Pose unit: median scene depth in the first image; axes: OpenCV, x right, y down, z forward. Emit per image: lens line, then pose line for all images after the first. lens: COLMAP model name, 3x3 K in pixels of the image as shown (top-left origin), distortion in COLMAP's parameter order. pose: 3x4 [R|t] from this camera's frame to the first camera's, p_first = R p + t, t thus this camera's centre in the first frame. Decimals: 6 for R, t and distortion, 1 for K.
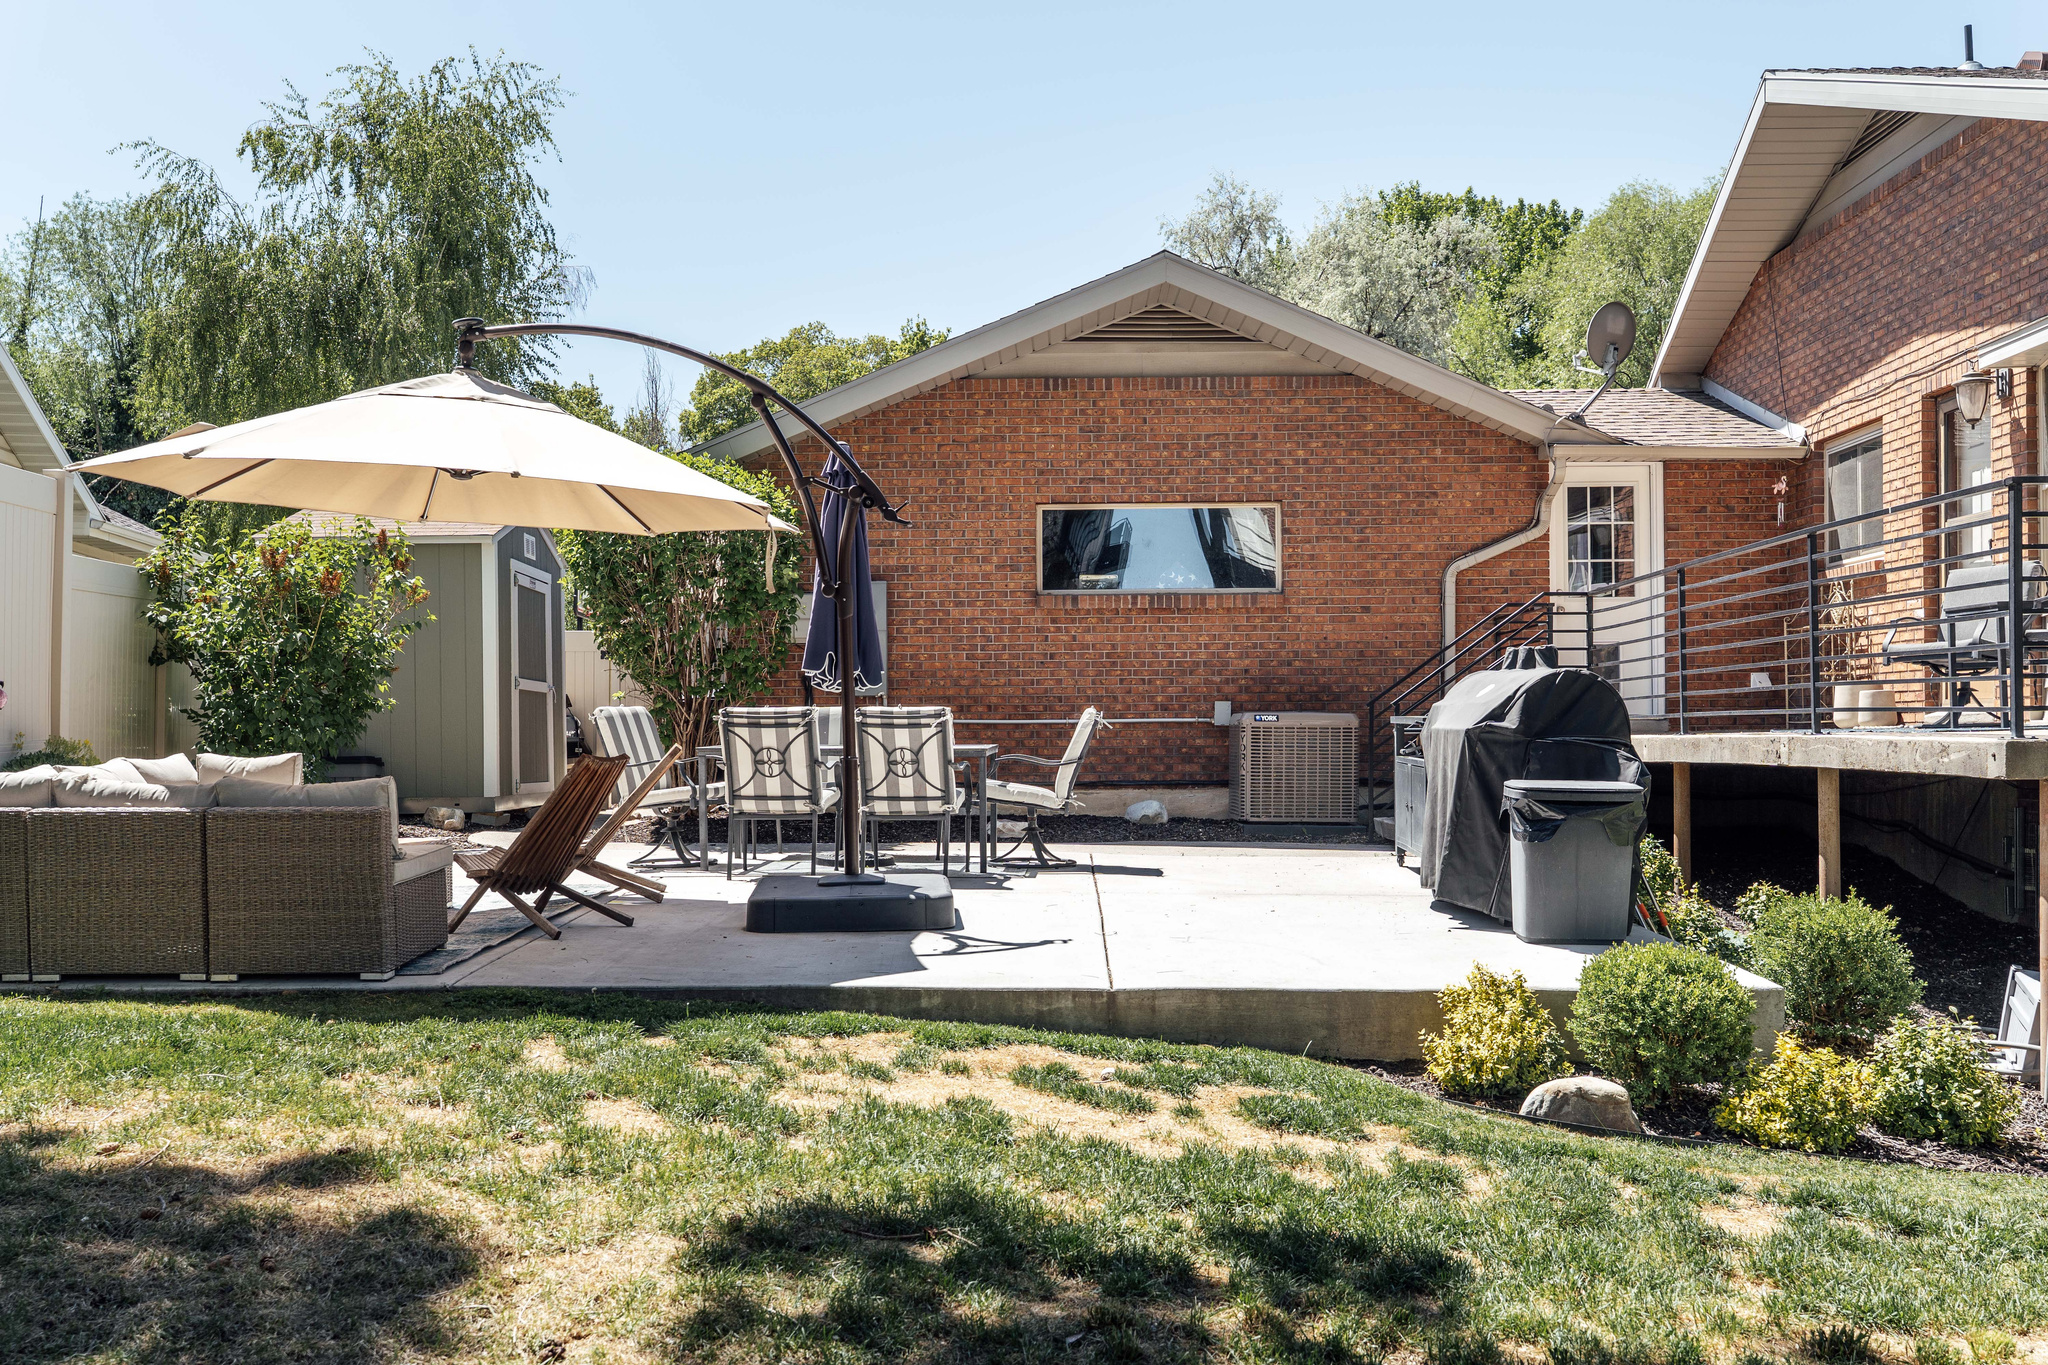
lens RADIAL K [[1857.6, 0, 1024.1], [0, 1857.6, 690.2], [0, 0, 1]] dist [-0.008781, 0.000000]
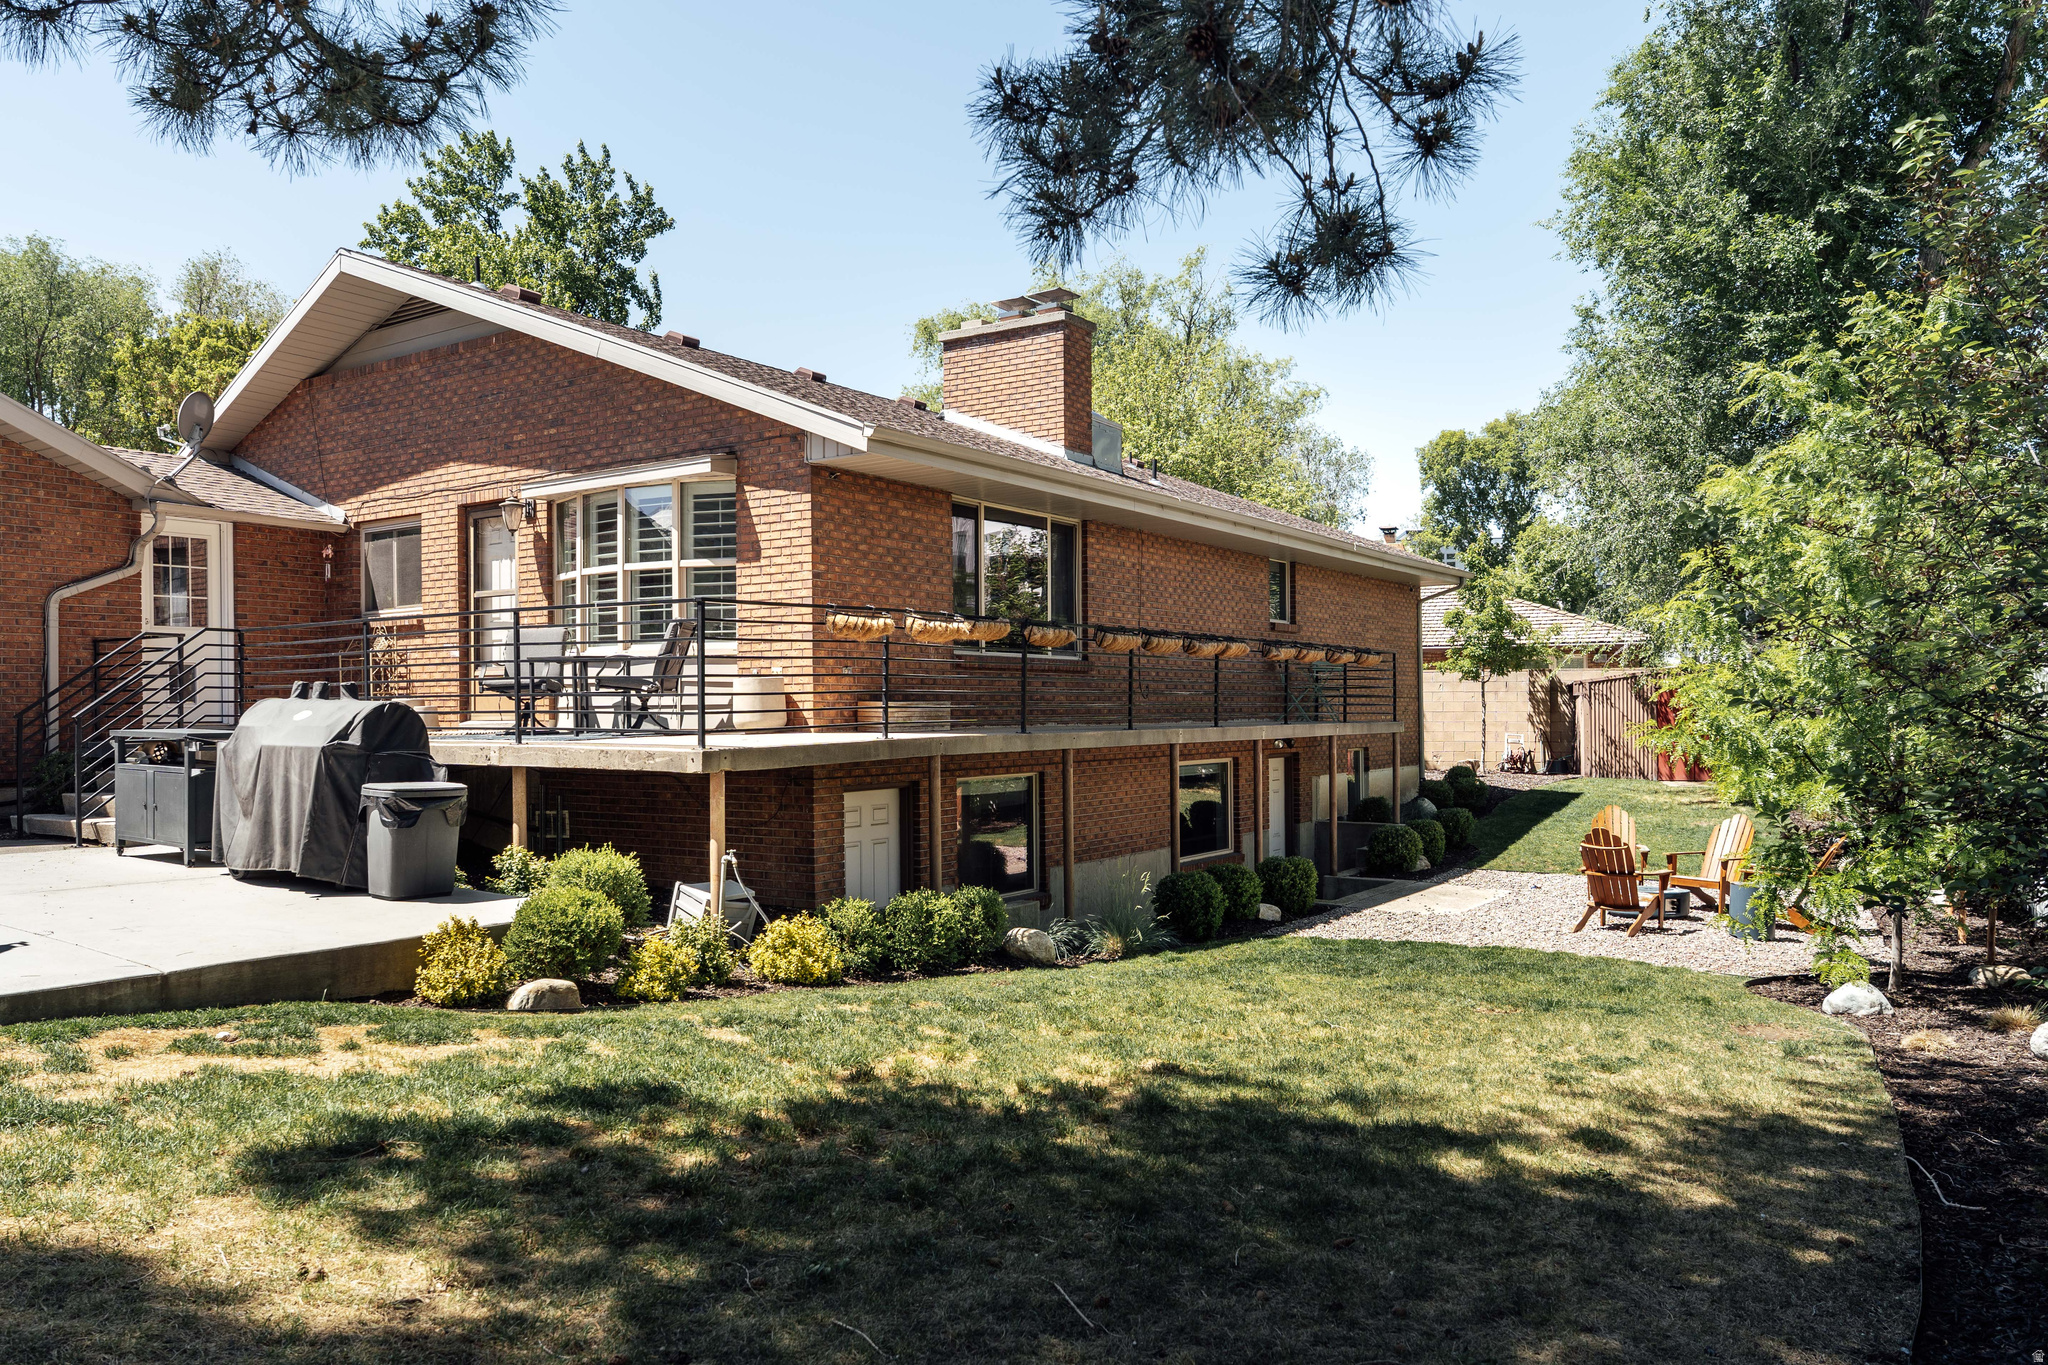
lens RADIAL K [[1426.3, 0, 1024.0], [0, 1426.3, 687.9], [0, 0, 1]] dist [-0.001174, -0.000212]
pose [[0.543969, 0.014802, 0.838975, -0.238643], [-0.015996, 0.999846, -0.007269, -0.015121], [-0.838953, -0.009466, 0.544121, 0.013714]]
